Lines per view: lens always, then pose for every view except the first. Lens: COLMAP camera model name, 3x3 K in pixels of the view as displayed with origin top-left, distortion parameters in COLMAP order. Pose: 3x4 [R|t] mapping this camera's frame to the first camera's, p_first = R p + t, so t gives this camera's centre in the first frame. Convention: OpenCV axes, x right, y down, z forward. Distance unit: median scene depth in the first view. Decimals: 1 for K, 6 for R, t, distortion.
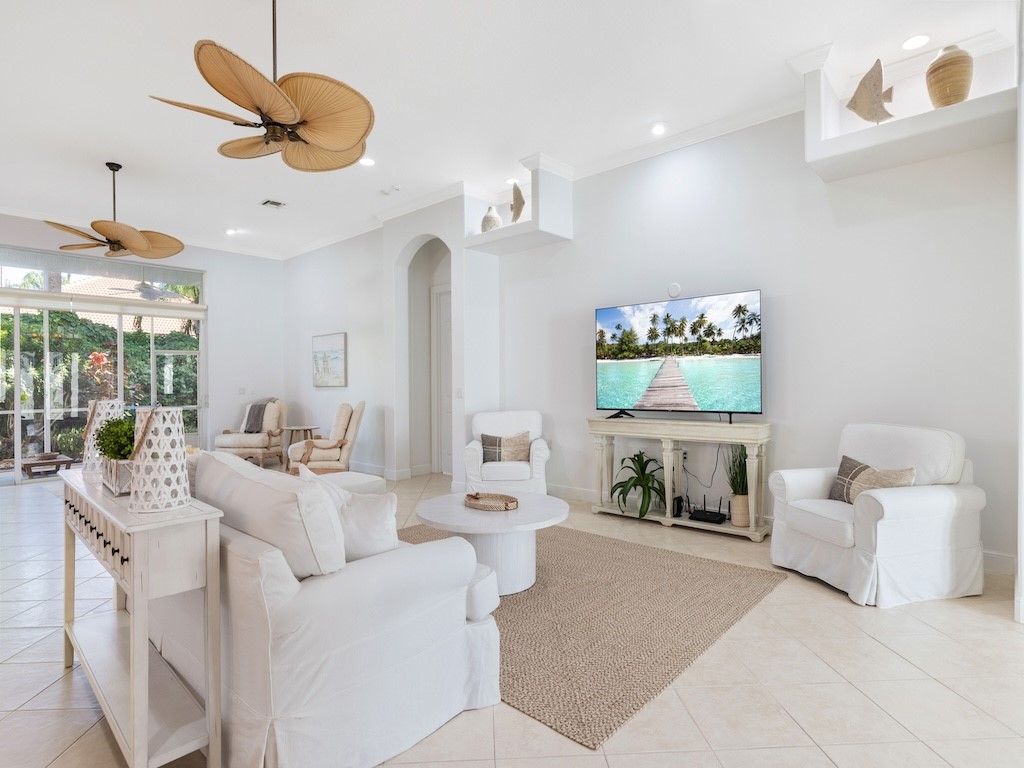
lens RADIAL K [[536.9, 0, 511.2], [0, 536.9, 379.5], [0, 0, 1]] dist [-0.005641, 0.001177]
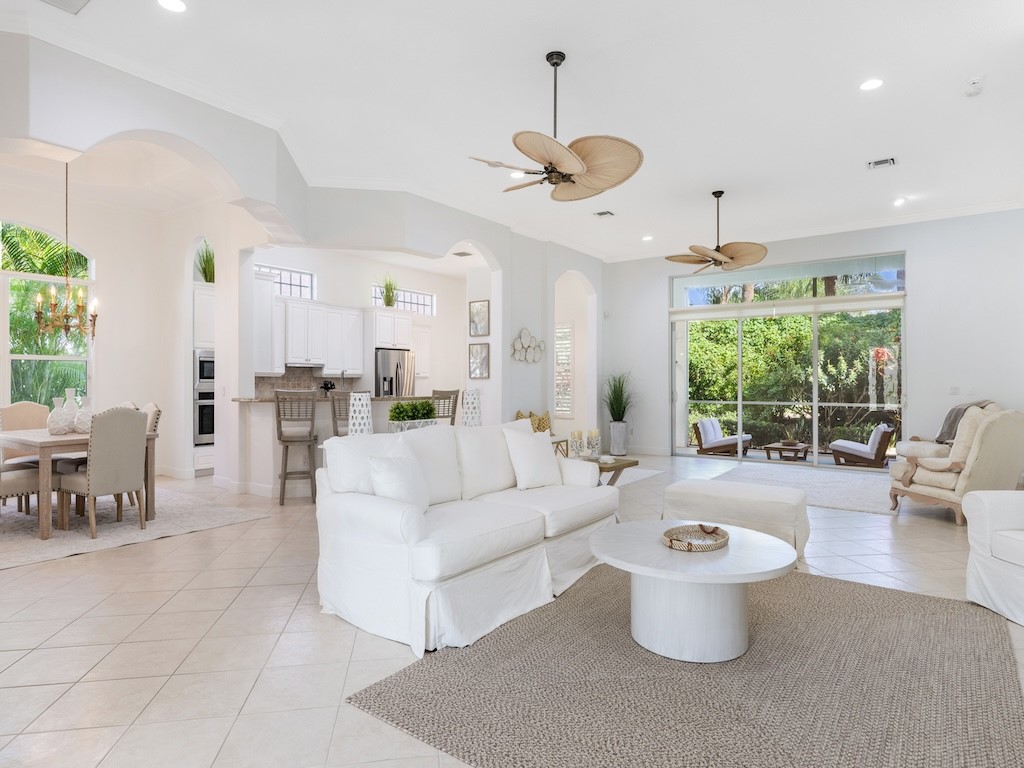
lens RADIAL K [[601.5, 0, 512.2], [0, 601.5, 384.1], [0, 0, 1]] dist [0.008676, -0.001939]
pose [[0.102346, 0.018080, -0.994585, 0.643346], [-0.006042, 0.999828, 0.017554, -0.000797], [0.994731, 0.004213, 0.102437, 0.520295]]
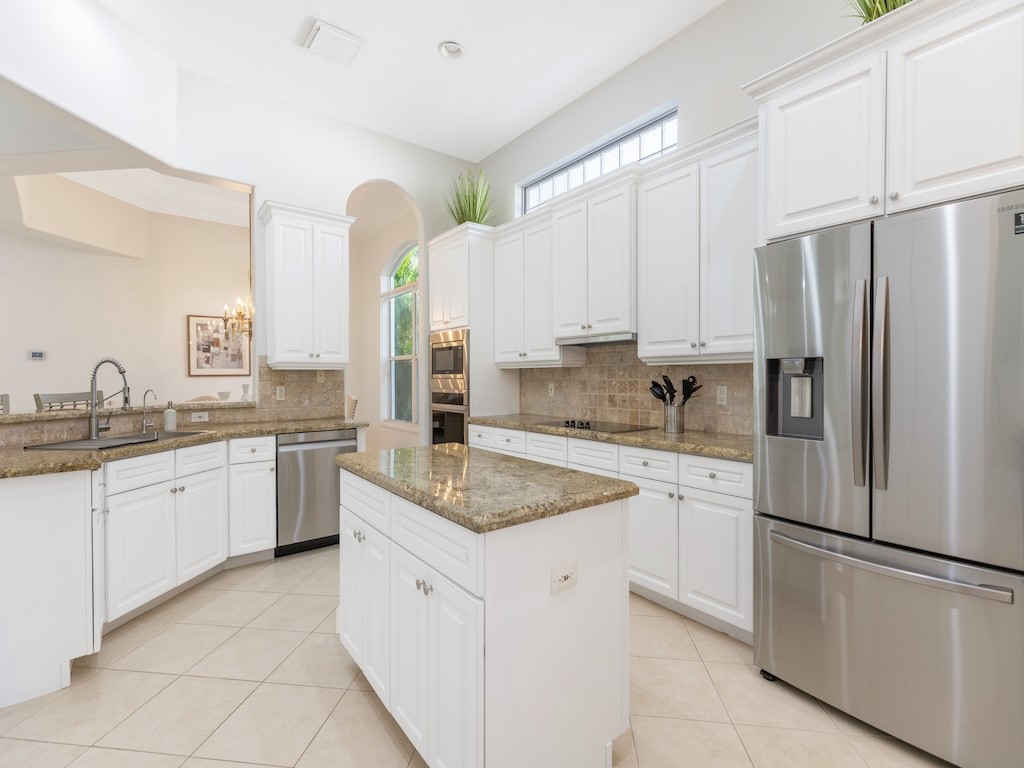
lens RADIAL K [[461.9, 0, 512.2], [0, 461.9, 378.9], [0, 0, 1]] dist [0.003016, 0.001282]
pose [[-0.984084, 0.017359, 0.176854, -1.615571], [0.018815, 0.999801, 0.006561, 0.028481], [-0.176705, 0.009784, -0.984215, 0.728719]]
